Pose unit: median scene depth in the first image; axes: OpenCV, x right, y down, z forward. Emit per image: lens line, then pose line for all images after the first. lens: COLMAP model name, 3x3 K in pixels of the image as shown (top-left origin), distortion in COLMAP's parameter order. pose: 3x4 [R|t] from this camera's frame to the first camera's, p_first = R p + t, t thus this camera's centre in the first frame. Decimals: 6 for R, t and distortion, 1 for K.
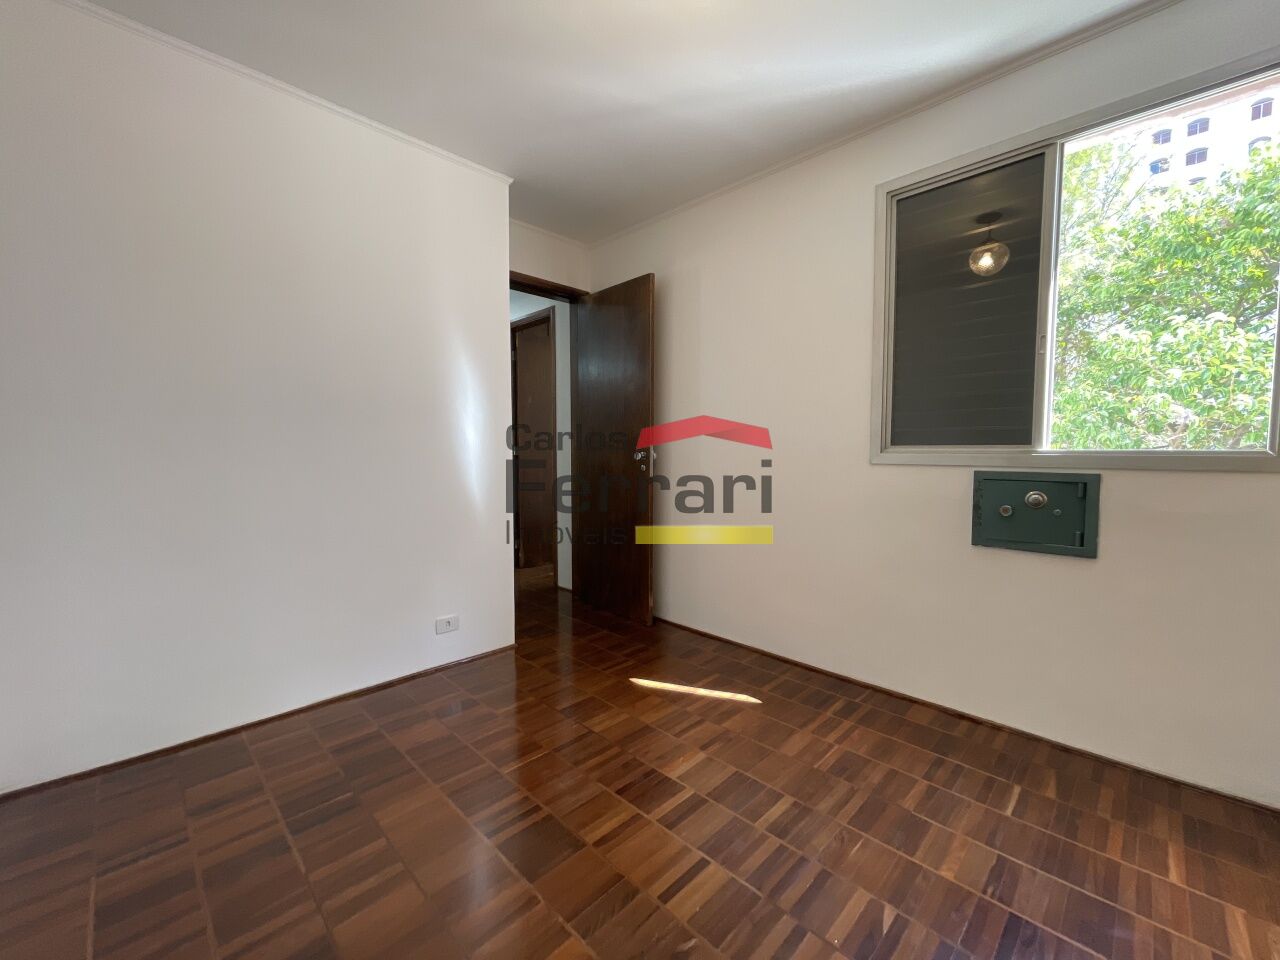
lens RADIAL K [[516.8, 0, 640.0], [0, 516.8, 480.0], [0, 0, 1]] dist [-0.000090, 0.000420]
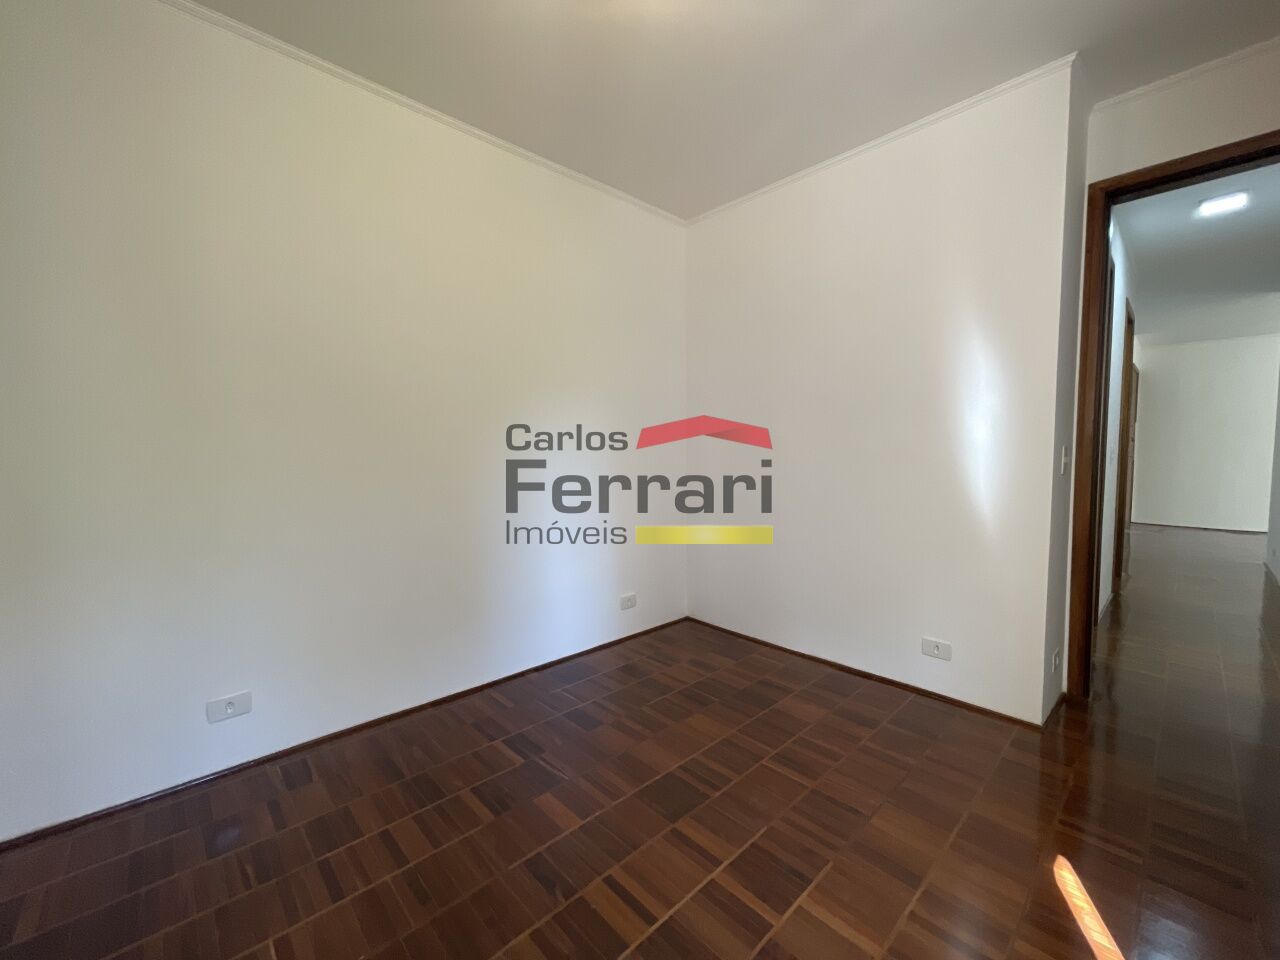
lens RADIAL K [[516.8, 0, 640.0], [0, 516.8, 480.0], [0, 0, 1]] dist [-0.000090, 0.000420]
pose [[-0.026060, 0.054849, -0.998155, 0.642515], [-0.054196, 0.996948, 0.056198, -0.038661], [0.998190, 0.055560, -0.023008, 0.638286]]
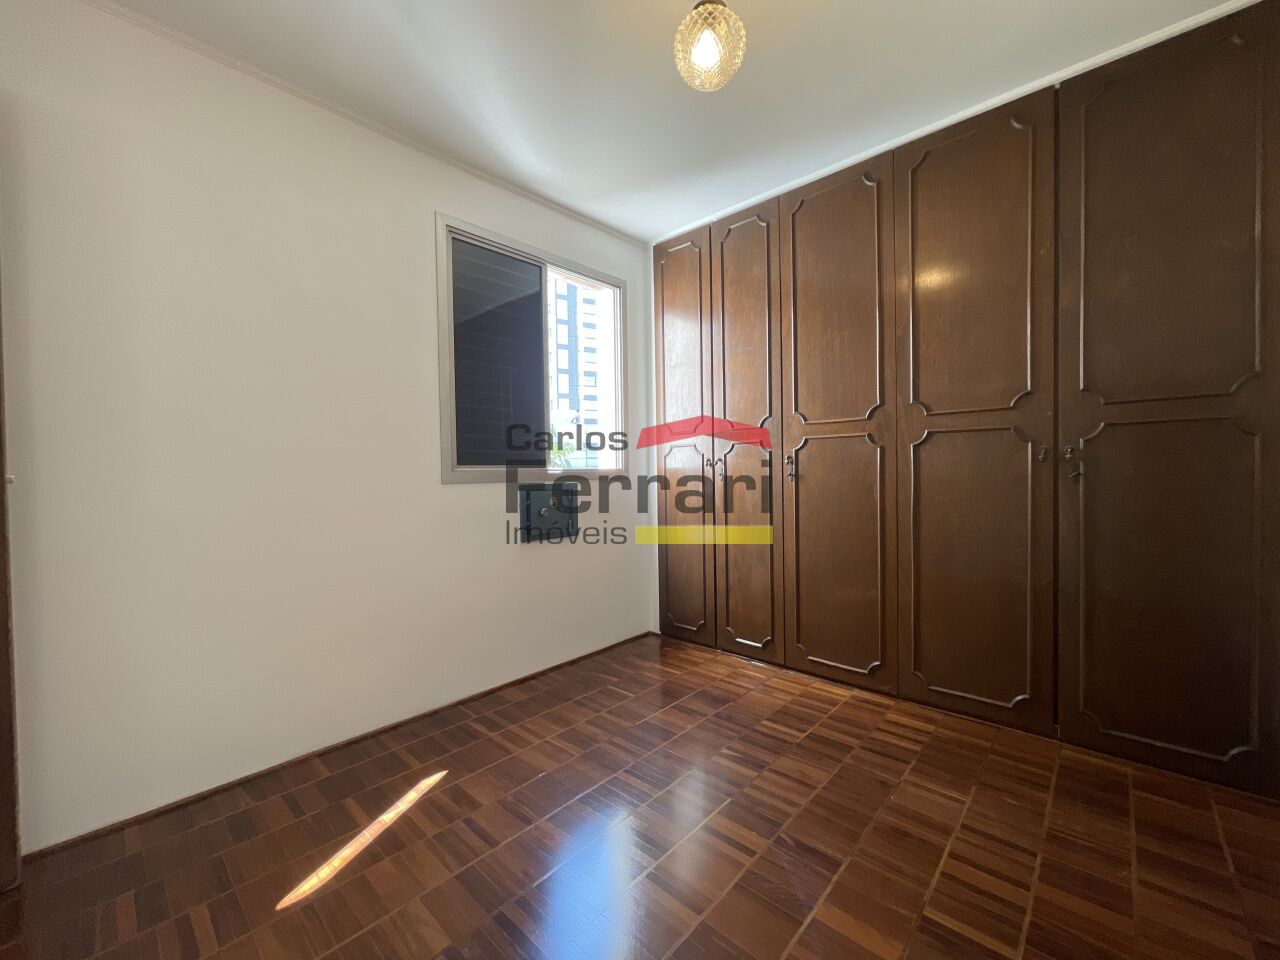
lens RADIAL K [[516.8, 0, 640.0], [0, 516.8, 480.0], [0, 0, 1]] dist [-0.000090, 0.000420]
pose [[-0.040019, -0.015532, 0.999078, -0.656774], [0.070760, 0.997325, 0.018339, -0.033456], [-0.996690, 0.071429, -0.038813, 0.752499]]
